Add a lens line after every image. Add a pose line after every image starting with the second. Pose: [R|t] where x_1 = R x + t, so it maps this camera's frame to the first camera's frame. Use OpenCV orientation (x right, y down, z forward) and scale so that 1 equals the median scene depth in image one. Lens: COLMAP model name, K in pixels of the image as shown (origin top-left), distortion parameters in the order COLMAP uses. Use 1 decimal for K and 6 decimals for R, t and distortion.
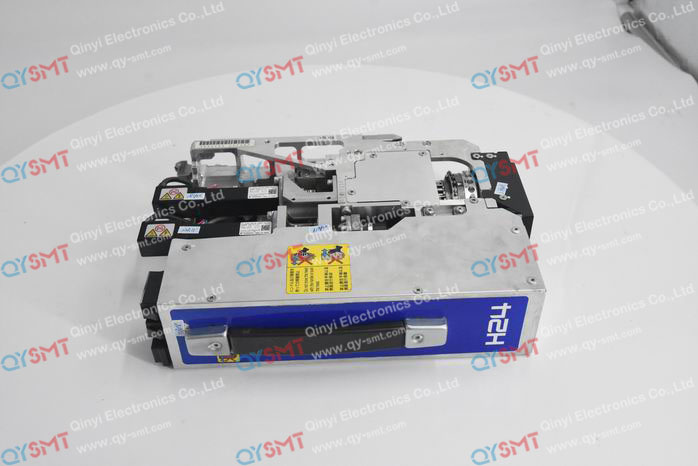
lens RADIAL K [[745.5, 0, 351.3], [0, 745.5, 232.8], [0, 0, 1]] dist [0.005190, 0.000000]
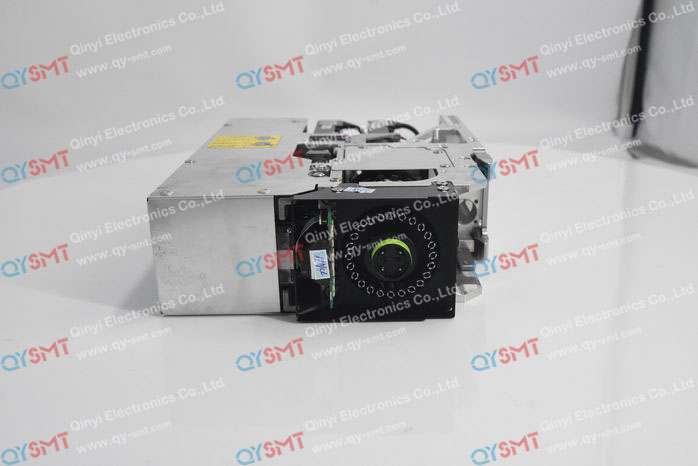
lens RADIAL K [[745.5, 0, 351.7], [0, 745.5, 233.1], [0, 0, 1]] dist [0.005190, 0.000000]
pose [[1.000000, -0.000259, 0.000526, 0.000045], [0.000256, 0.999983, 0.005786, -0.258146], [-0.000527, -0.005786, 0.999983, 0.000669]]
